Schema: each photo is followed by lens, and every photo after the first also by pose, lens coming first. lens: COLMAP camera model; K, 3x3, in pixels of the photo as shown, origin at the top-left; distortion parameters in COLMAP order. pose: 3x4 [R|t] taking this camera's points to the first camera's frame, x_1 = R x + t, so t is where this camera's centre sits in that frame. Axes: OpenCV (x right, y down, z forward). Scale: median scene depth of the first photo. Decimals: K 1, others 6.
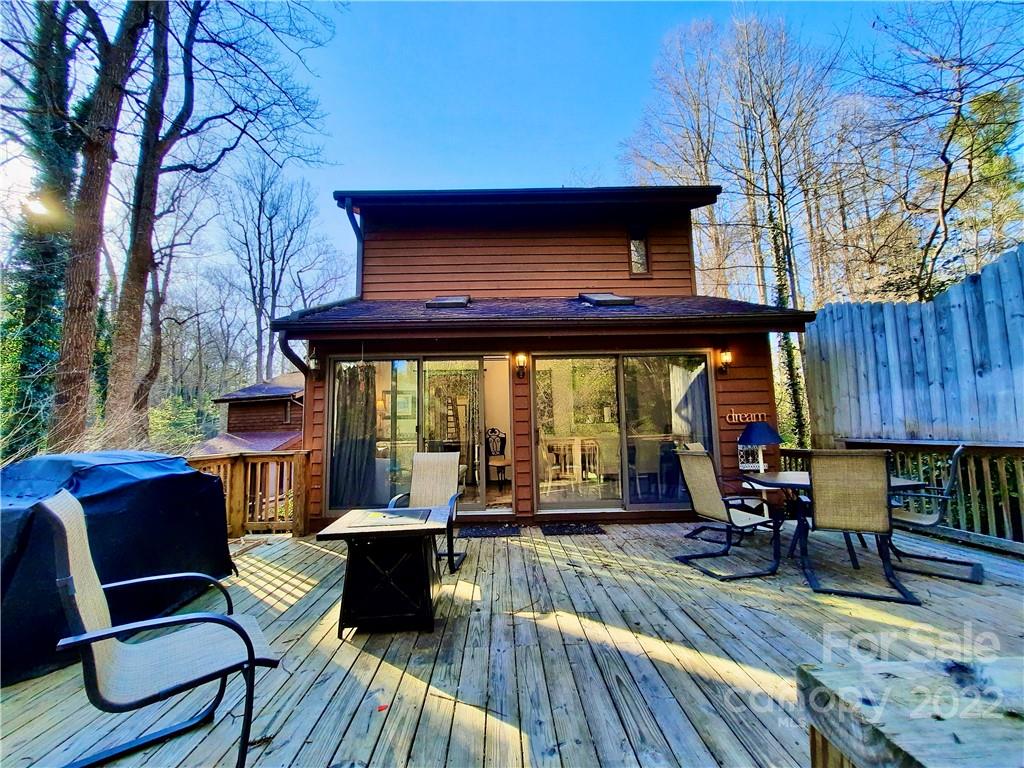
lens RADIAL K [[410.1, 0, 504.3], [0, 410.1, 390.1], [0, 0, 1]] dist [-0.012569, -0.000659]
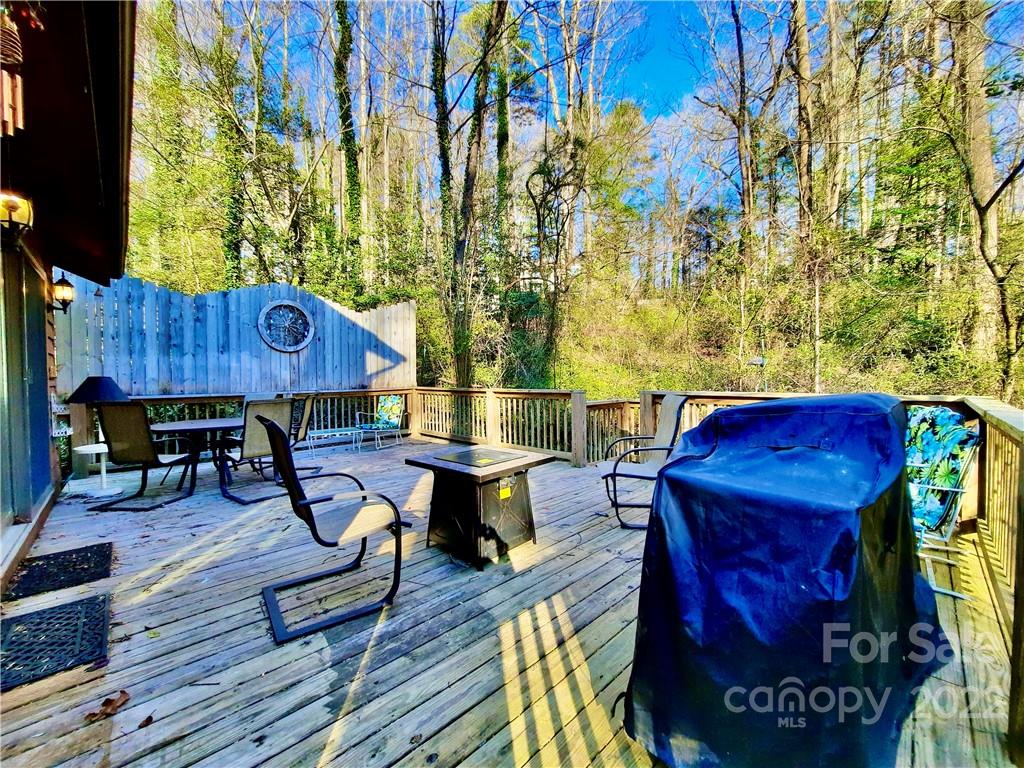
lens RADIAL K [[410.1, 0, 507.3], [0, 410.1, 380.2], [0, 0, 1]] dist [-0.012569, -0.000659]
pose [[-0.682608, 0.027901, 0.730252, -0.773138], [-0.039325, 0.996421, -0.074830, 0.143167], [-0.729726, -0.079797, -0.679068, 1.195772]]
